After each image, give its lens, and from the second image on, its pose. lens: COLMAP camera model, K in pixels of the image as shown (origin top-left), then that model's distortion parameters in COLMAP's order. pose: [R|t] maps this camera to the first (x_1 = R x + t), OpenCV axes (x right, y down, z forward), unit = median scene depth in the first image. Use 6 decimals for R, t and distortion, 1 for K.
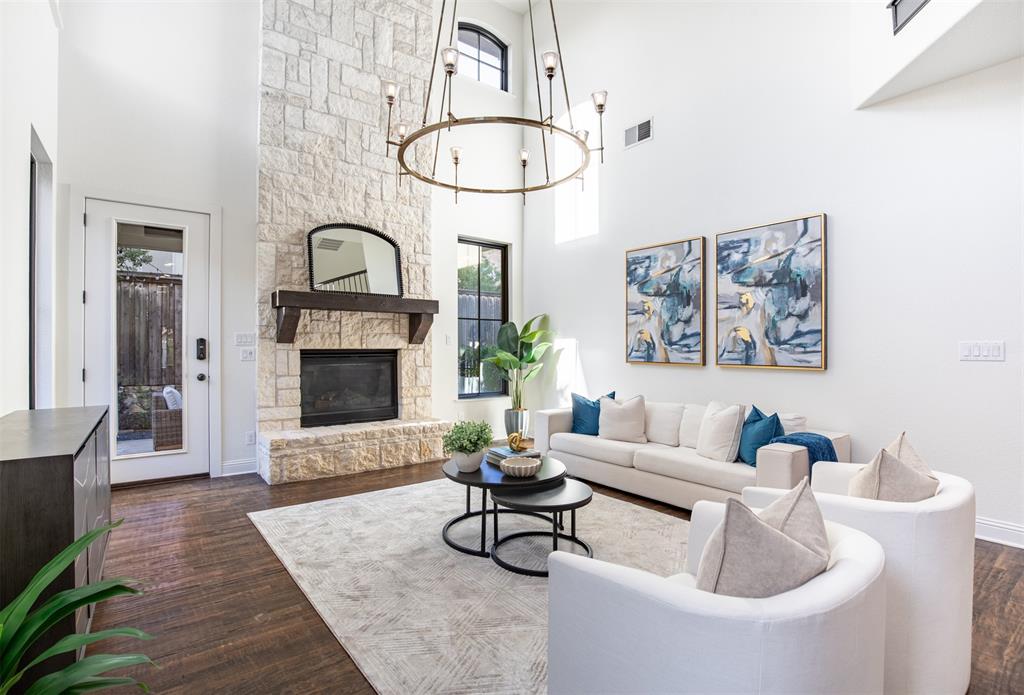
lens RADIAL K [[480.8, 0, 513.7], [0, 480.8, 349.7], [0, 0, 1]] dist [-0.038316, 0.000343]
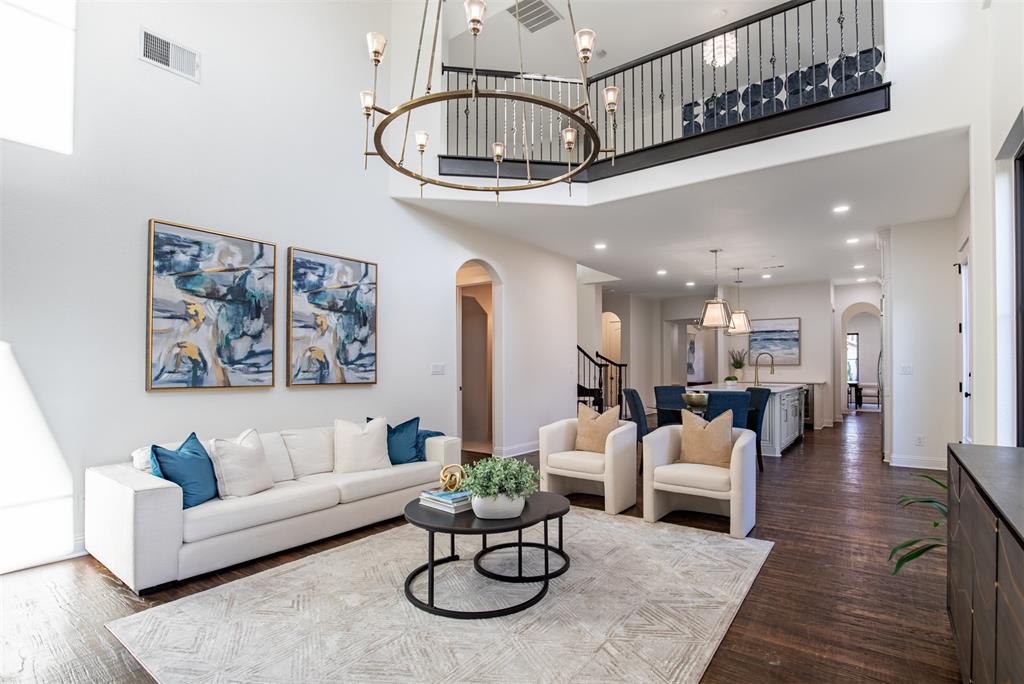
lens RADIAL K [[466.1, 0, 532.7], [0, 466.1, 363.8], [0, 0, 1]] dist [-0.023606, 0.000992]
pose [[-0.260201, 0.006045, 0.965535, -0.538488], [0.004494, 0.999977, -0.005050, -0.004123], [-0.965544, 0.003025, -0.260223, 0.714435]]
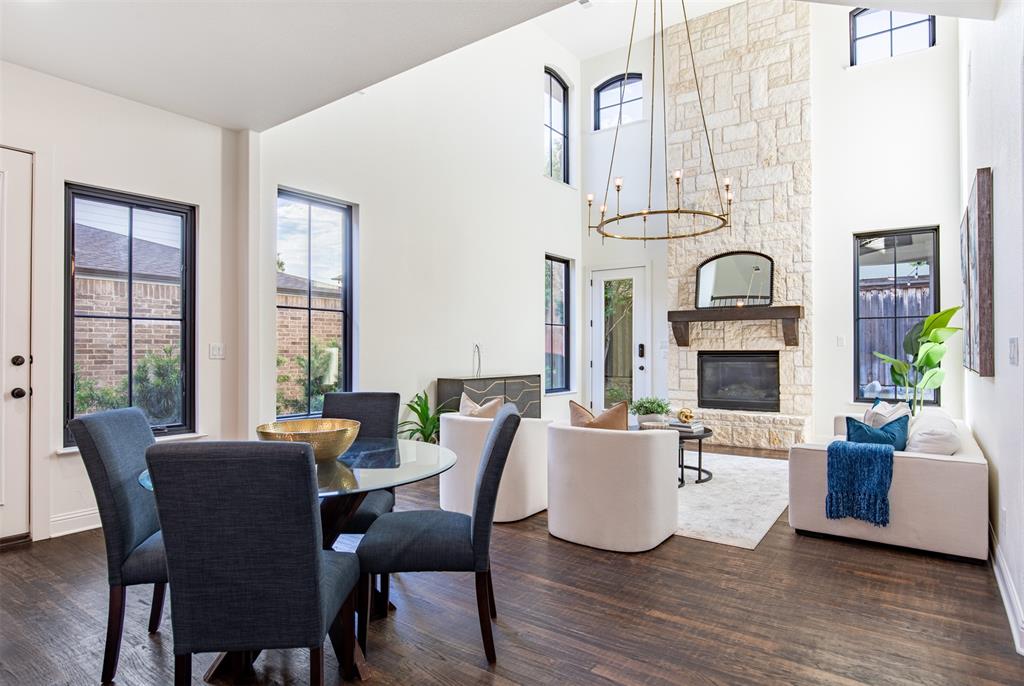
lens RADIAL K [[571.3, 0, 504.3], [0, 571.3, 343.6], [0, 0, 1]] dist [-0.021076, 0.000593]
pose [[0.274855, -0.011780, -0.961414, 1.002261], [-0.001717, 0.999917, -0.012743, 0.000693], [0.961484, 0.005153, 0.274812, 0.008724]]
